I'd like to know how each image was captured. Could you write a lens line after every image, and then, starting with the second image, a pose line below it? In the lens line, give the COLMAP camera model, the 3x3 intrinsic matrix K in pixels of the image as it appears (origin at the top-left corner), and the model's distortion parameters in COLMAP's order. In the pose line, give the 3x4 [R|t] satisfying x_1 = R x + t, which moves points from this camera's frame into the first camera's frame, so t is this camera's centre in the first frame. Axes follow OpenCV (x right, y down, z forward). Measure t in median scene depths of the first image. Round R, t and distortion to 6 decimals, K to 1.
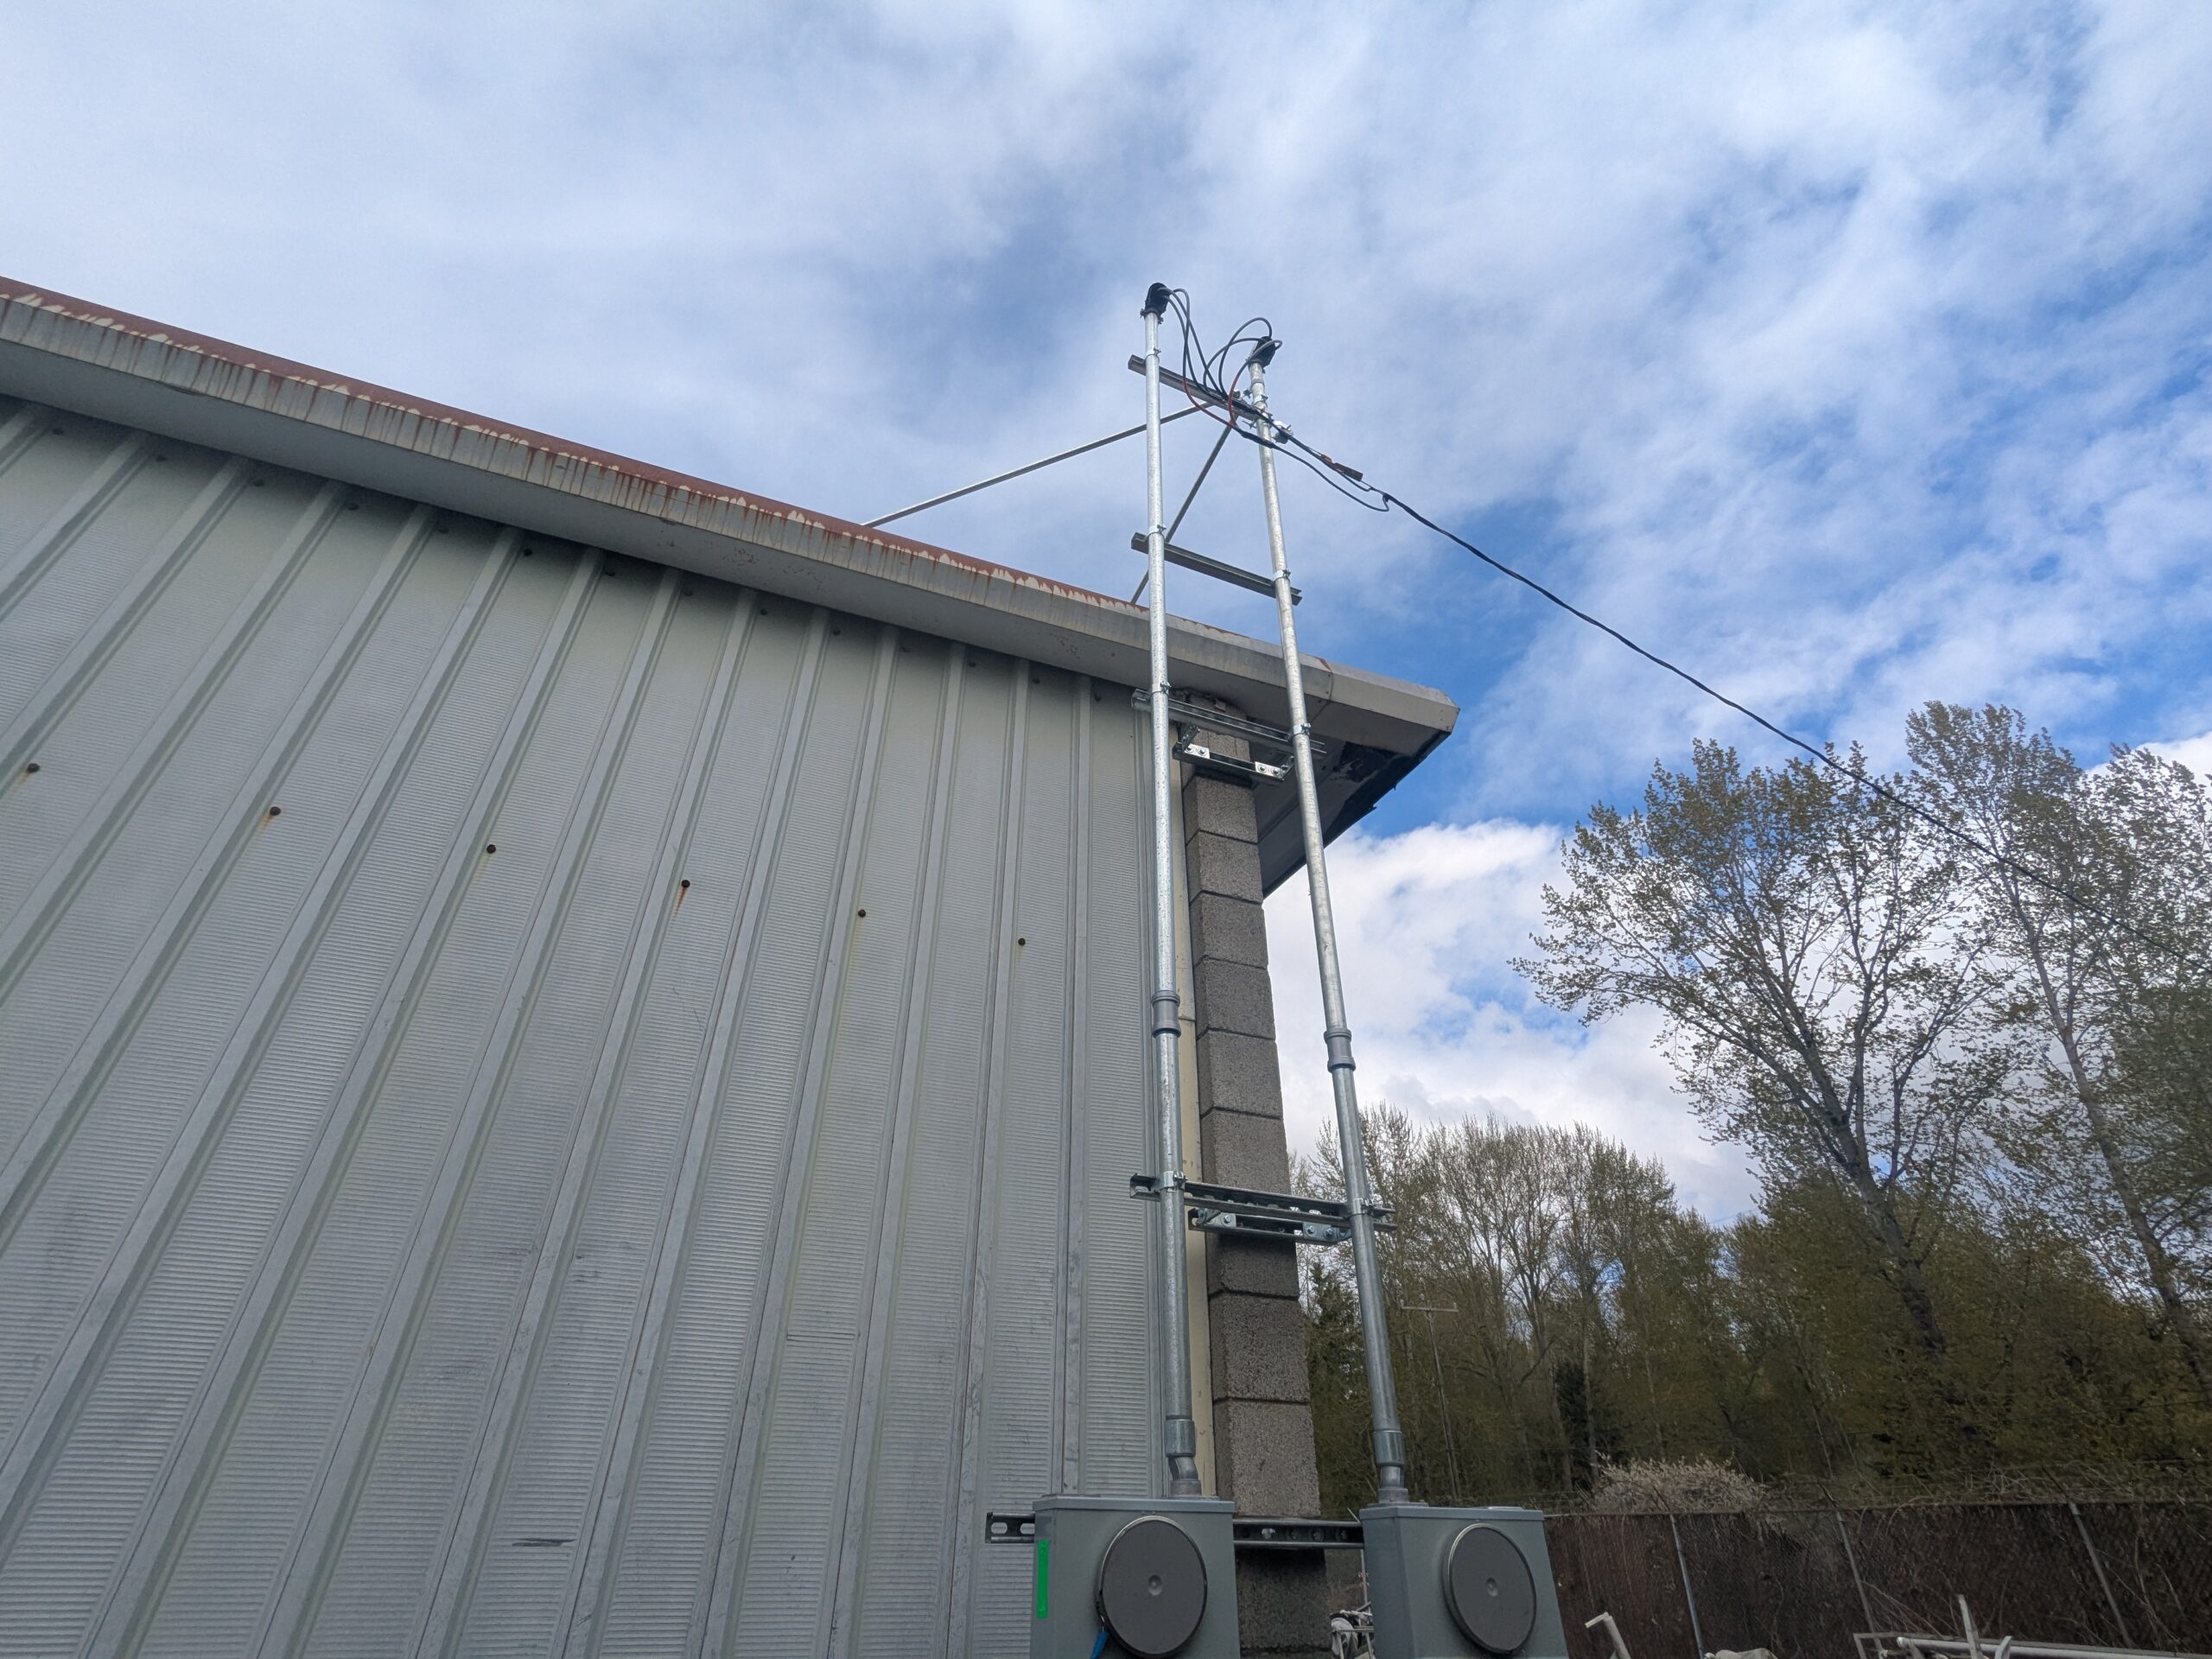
lens RADIAL K [[1034.6, 0, 1106.0], [0, 1034.6, 829.5], [0, 0, 1]] dist [-0.002852, 0.002160]
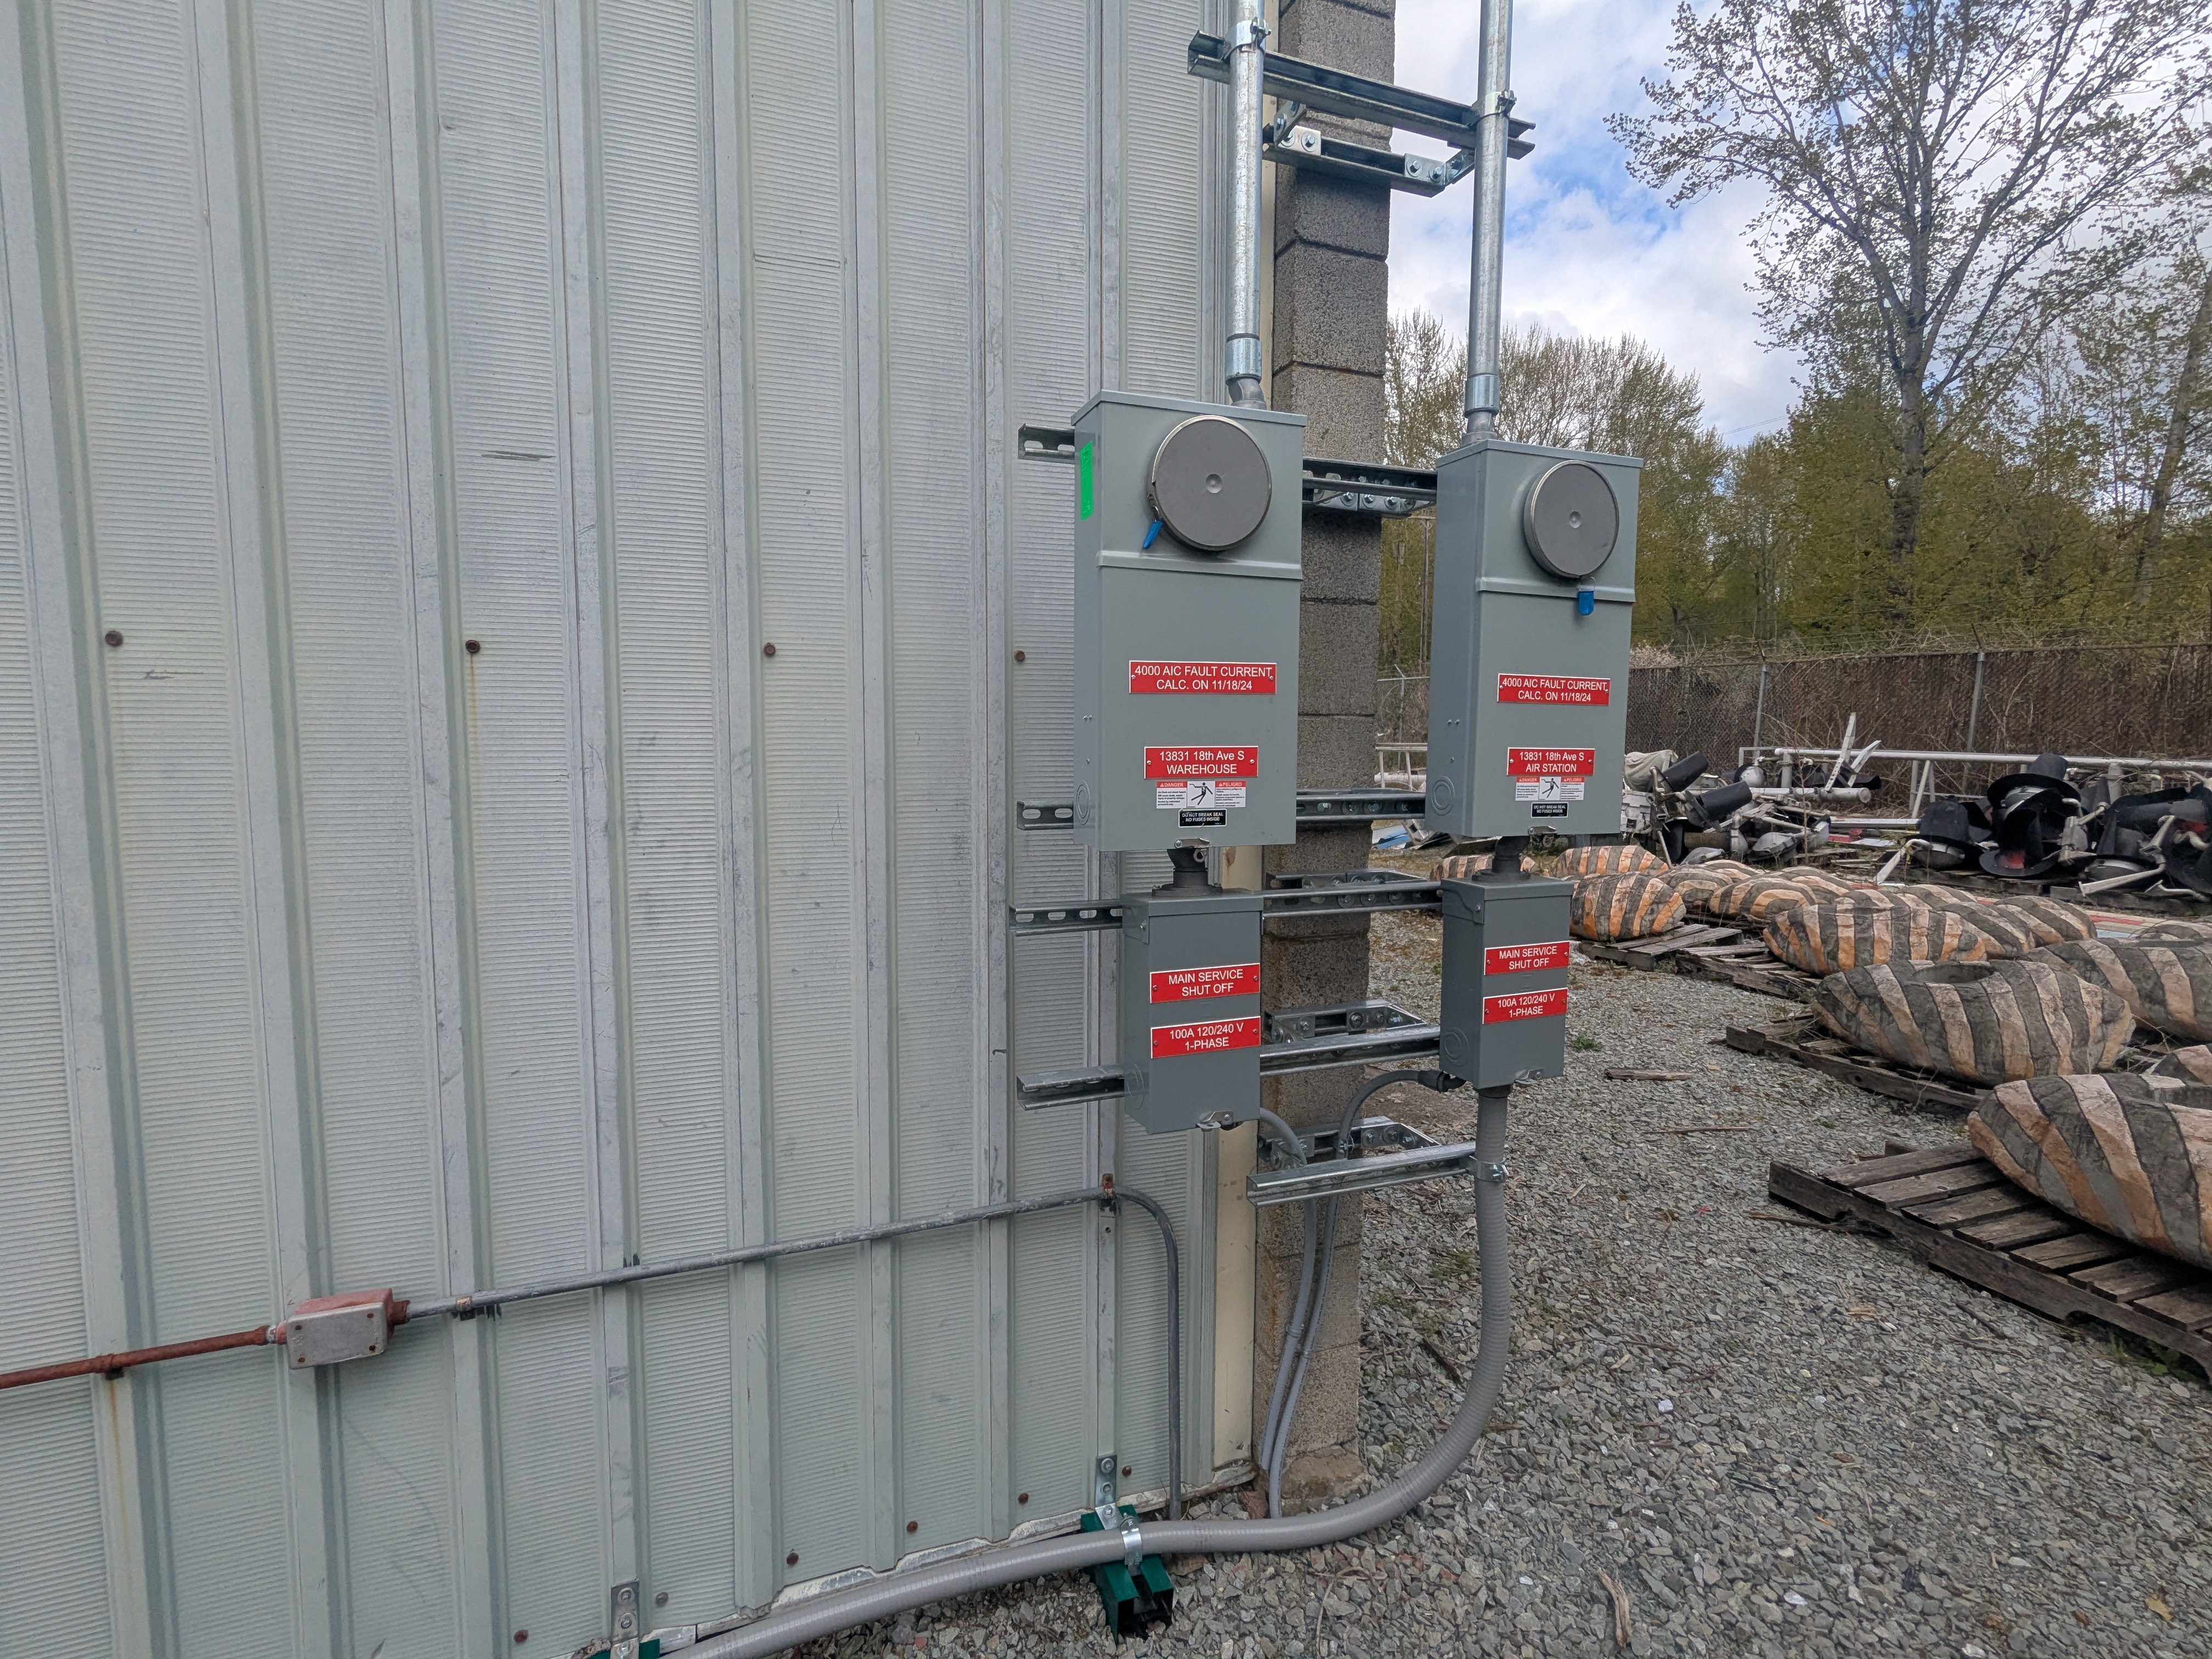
lens RADIAL K [[1043.5, 0, 1106.8], [0, 1043.5, 826.2], [0, 0, 1]] dist [-0.003044, 0.002110]
pose [[0.999963, -0.000980, -0.008500, -0.029120], [0.006303, 0.756153, 0.654364, 0.286800], [0.005786, -0.654394, 0.756132, 0.102706]]
